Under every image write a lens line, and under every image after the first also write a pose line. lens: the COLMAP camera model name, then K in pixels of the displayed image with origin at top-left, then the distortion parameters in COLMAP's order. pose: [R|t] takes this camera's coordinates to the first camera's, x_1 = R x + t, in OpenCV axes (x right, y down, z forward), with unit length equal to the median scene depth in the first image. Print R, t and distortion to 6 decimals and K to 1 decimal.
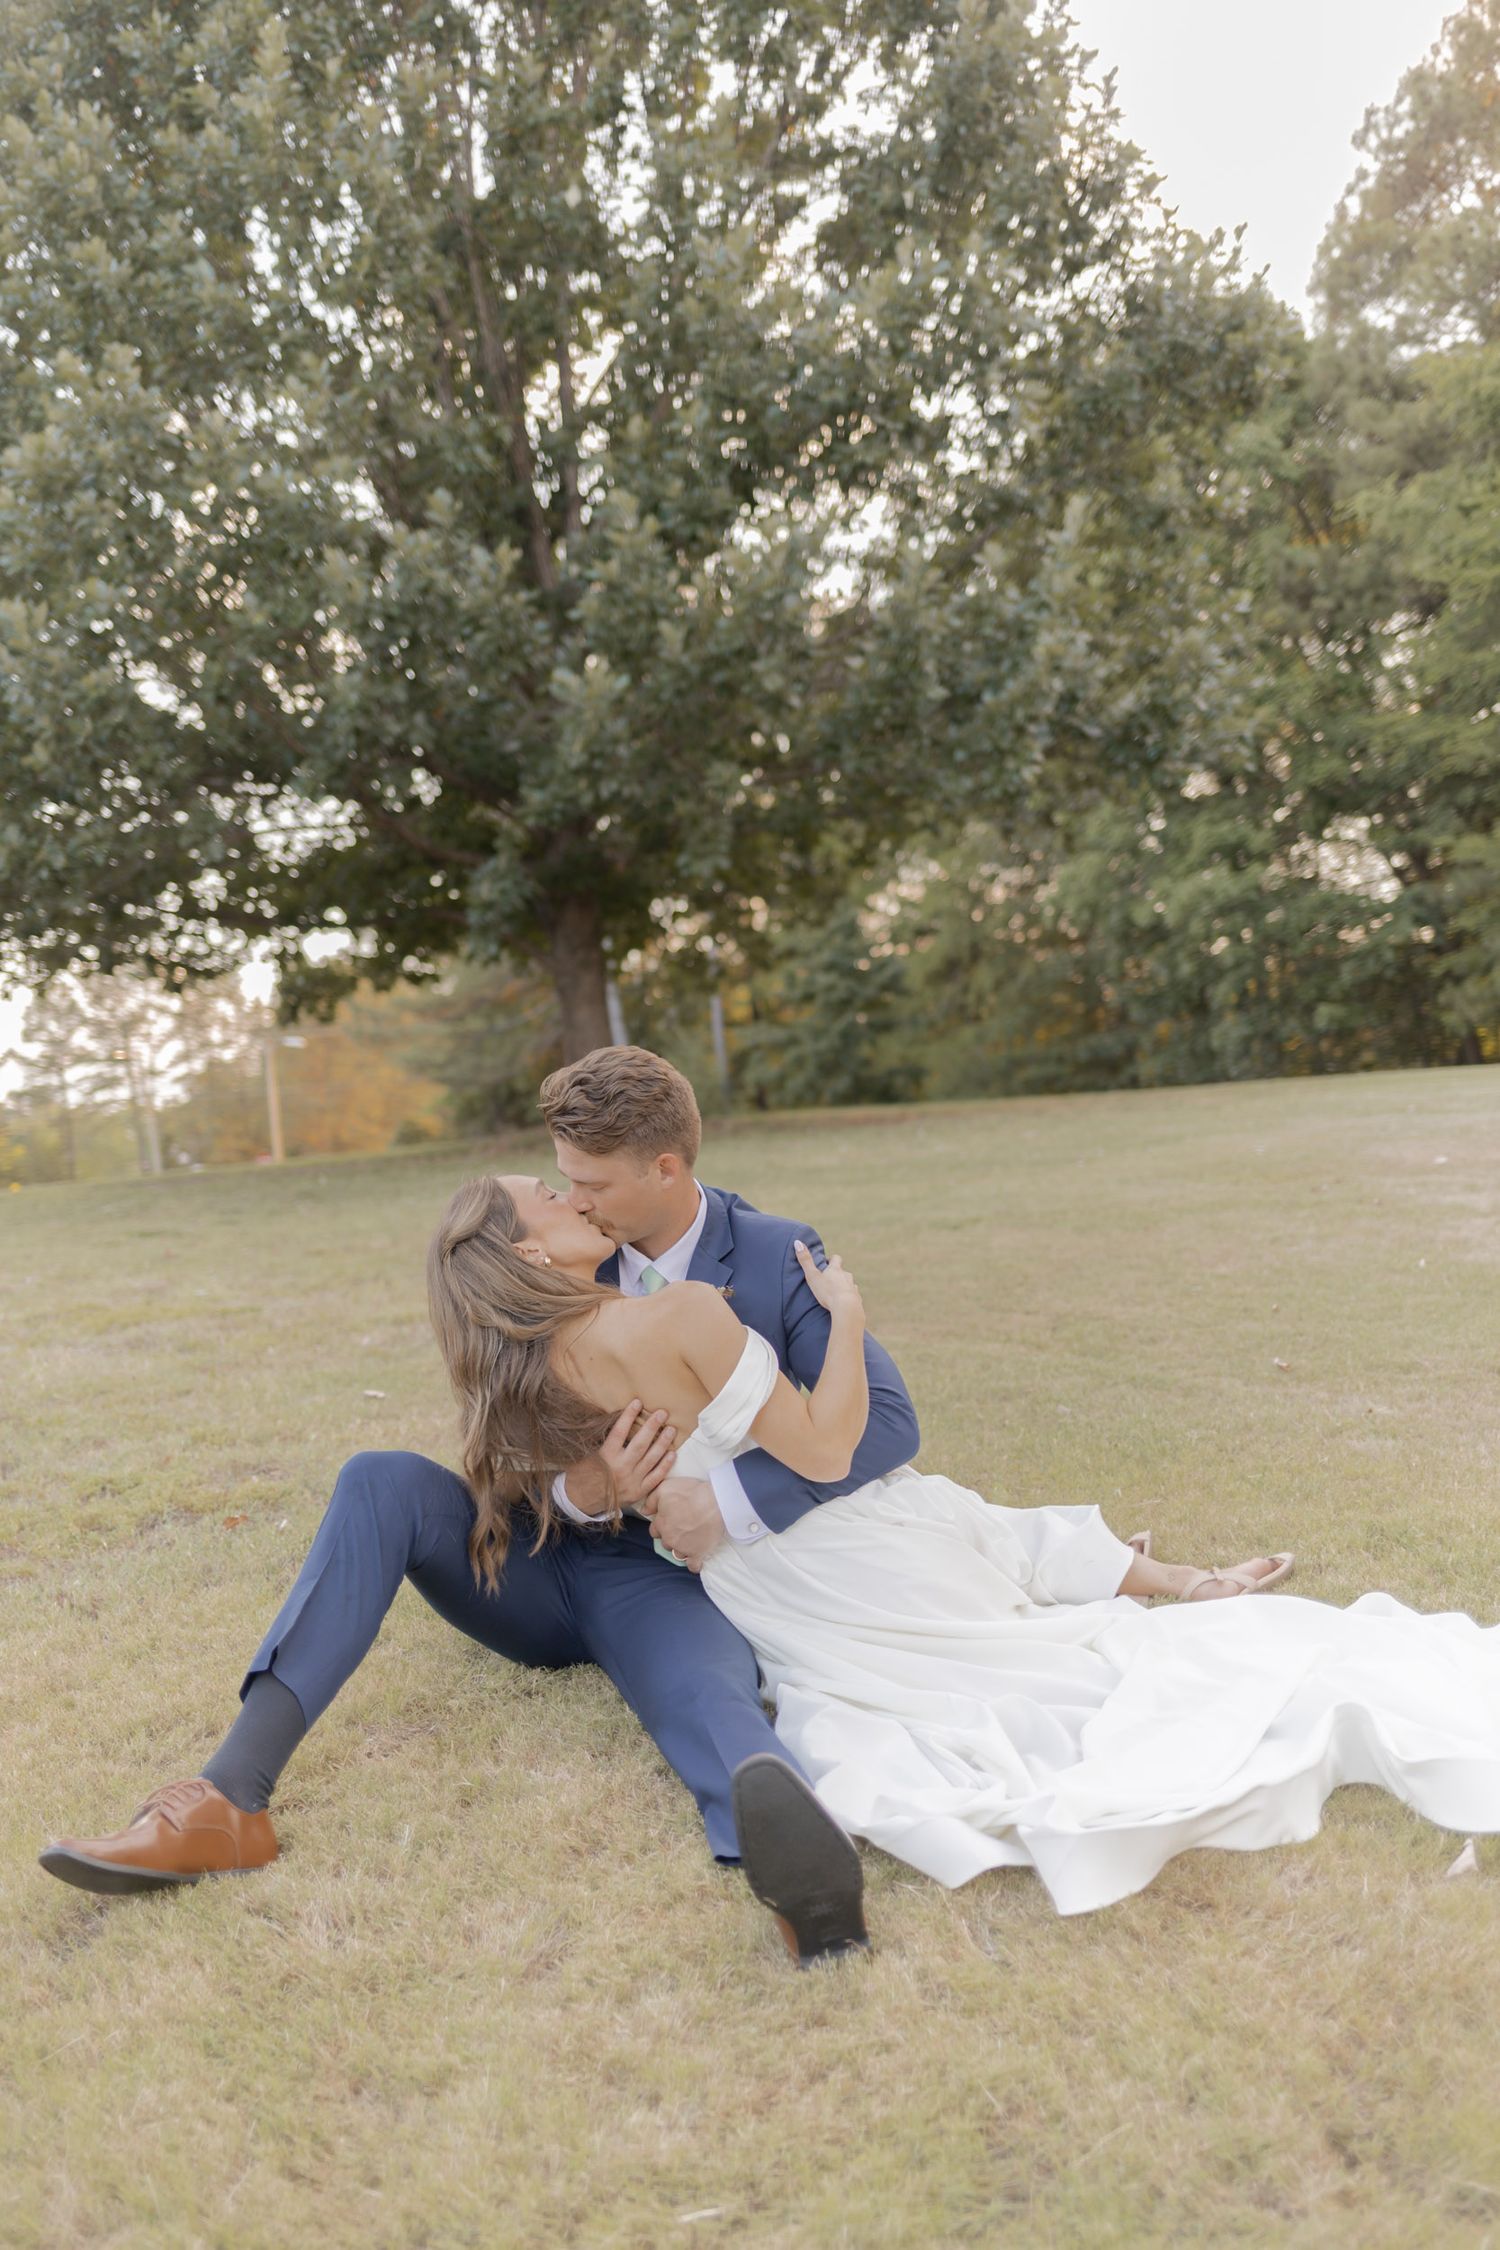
lens RADIAL K [[1994.7, 0, 751.0], [0, 1994.7, 1177.3], [0, 0, 1]] dist [0.007164, -0.002572]
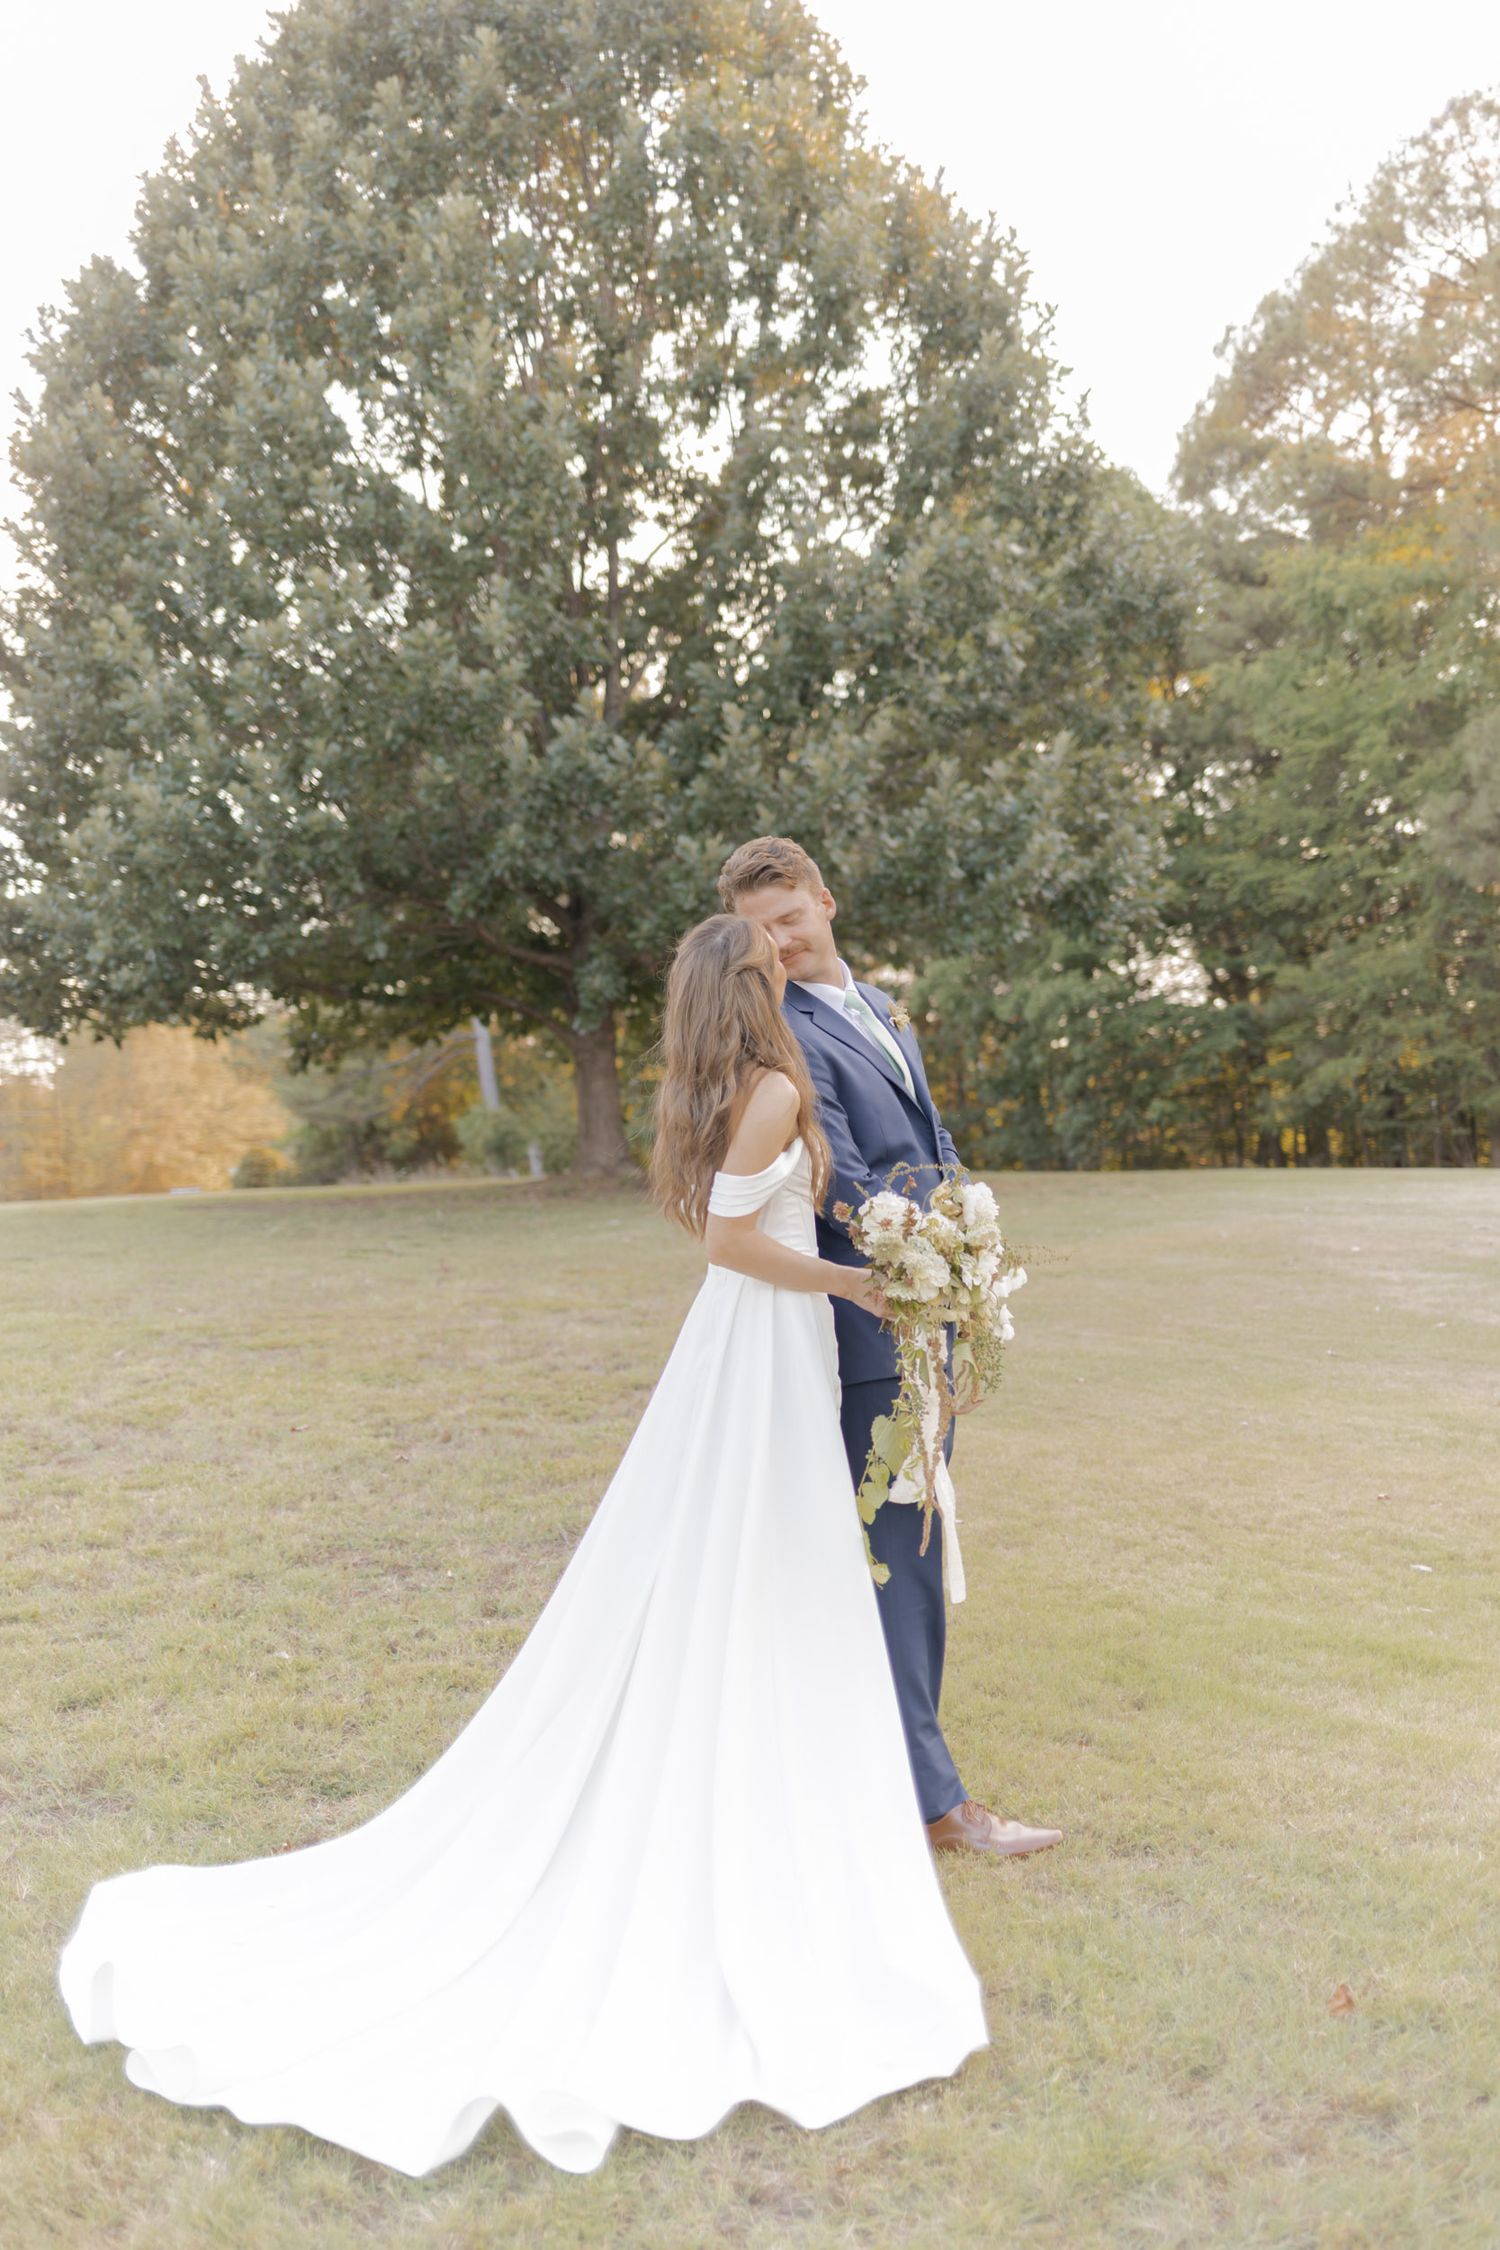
lens RADIAL K [[2126.0, 0, 750.0], [0, 2126.0, 1125.0], [0, 0, 1]] dist [0.045228, -0.022175]
pose [[0.989939, 0.059063, 0.128577, -0.106274], [-0.052956, 0.997324, -0.050412, 0.001207], [-0.131210, 0.043096, 0.990417, -0.184847]]
